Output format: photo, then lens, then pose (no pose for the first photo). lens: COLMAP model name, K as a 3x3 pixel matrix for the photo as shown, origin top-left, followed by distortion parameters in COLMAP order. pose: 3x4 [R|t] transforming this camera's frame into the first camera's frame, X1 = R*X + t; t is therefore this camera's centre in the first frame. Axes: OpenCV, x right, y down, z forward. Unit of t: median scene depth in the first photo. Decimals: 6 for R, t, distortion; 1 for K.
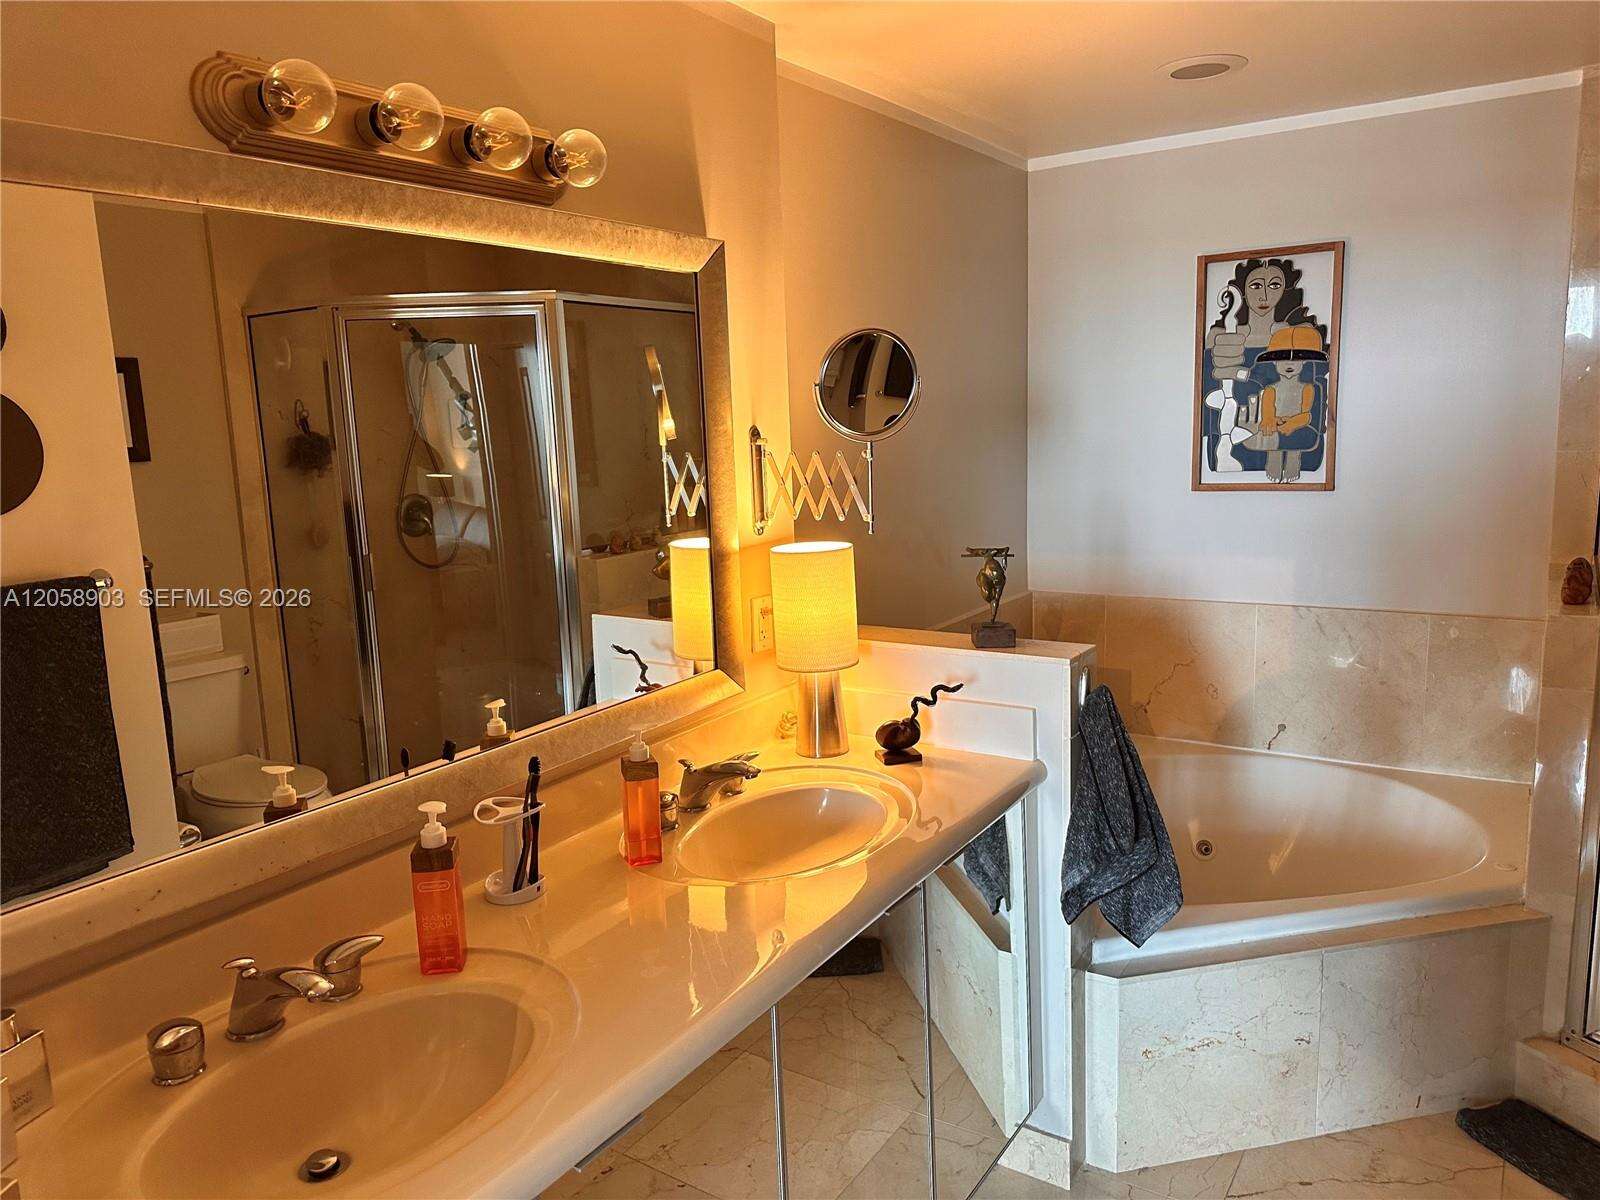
lens RADIAL K [[1130.5, 0, 769.0], [0, 1130.5, 597.6], [0, 0, 1]] dist [0.068085, -0.066966]
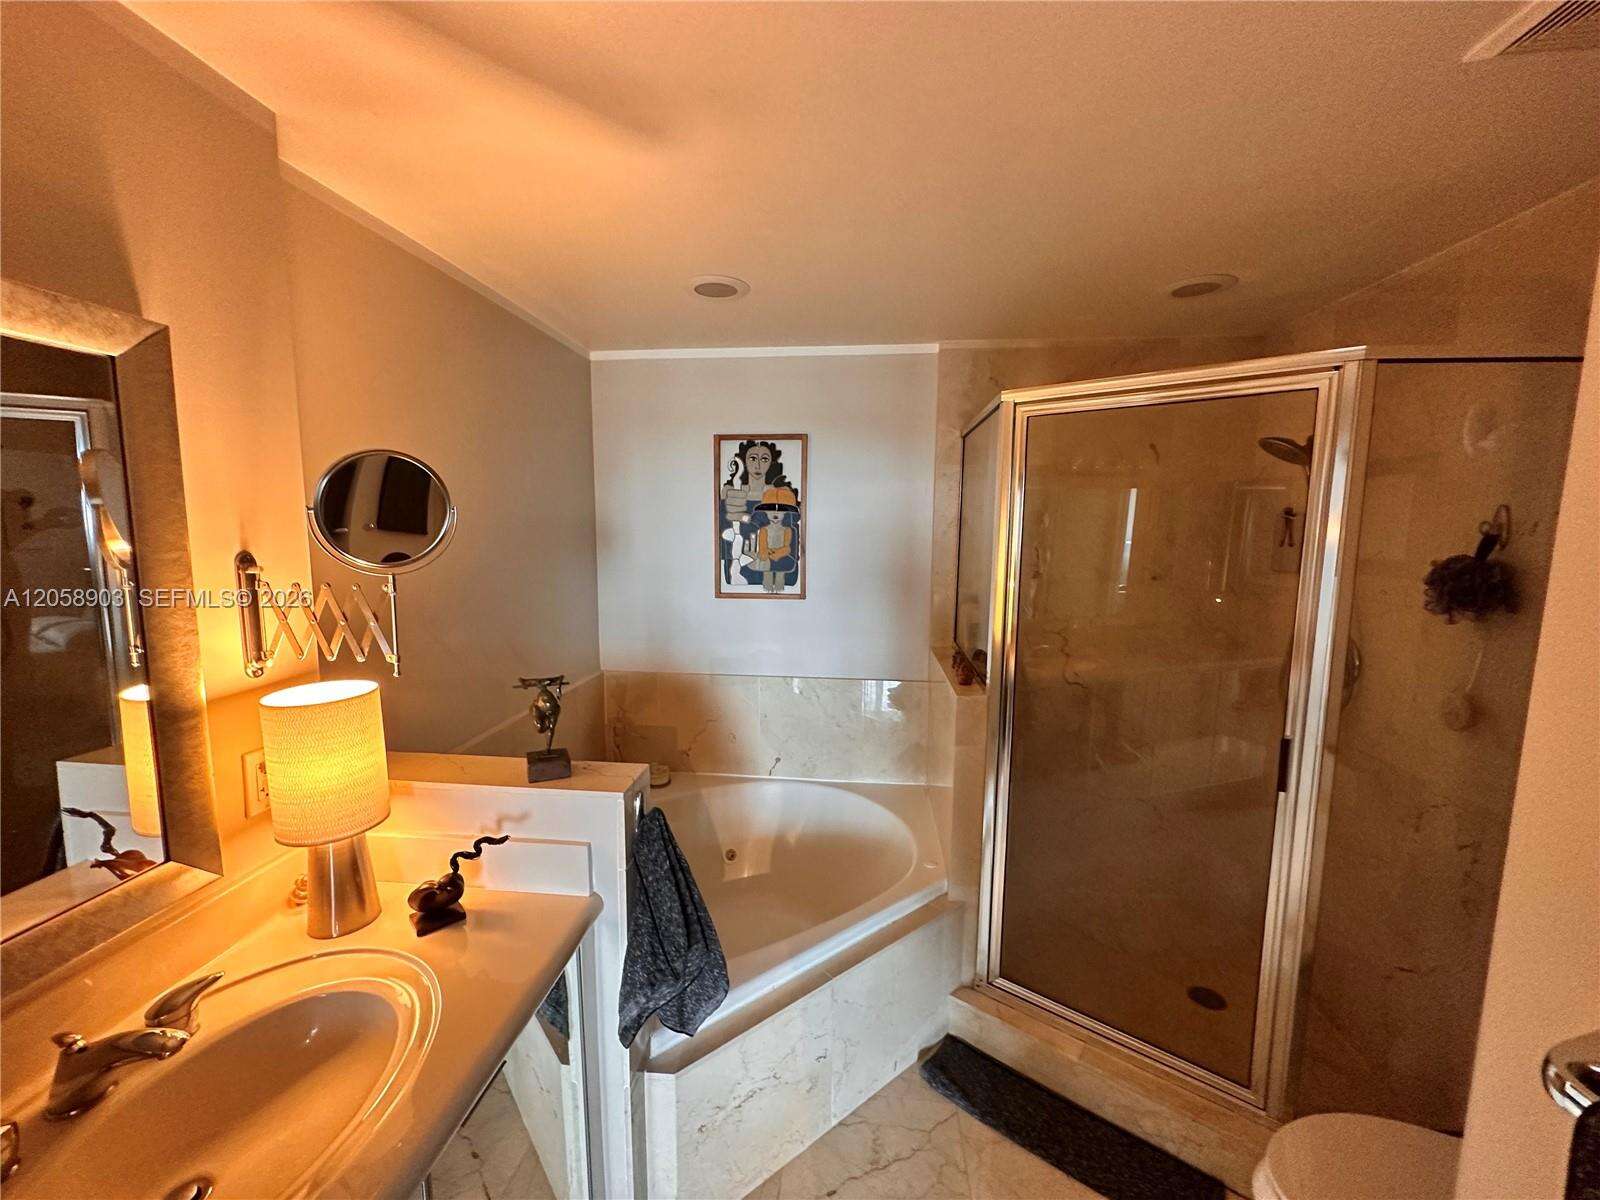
lens RADIAL K [[640.4, 0, 812.8], [0, 640.4, 588.2], [0, 0, 1]] dist [0.004422, -0.001939]
pose [[0.865356, -0.005543, 0.501128, 0.115691], [0.040645, 0.997421, -0.059155, -0.079060], [-0.499507, 0.071558, 0.863349, 0.375870]]
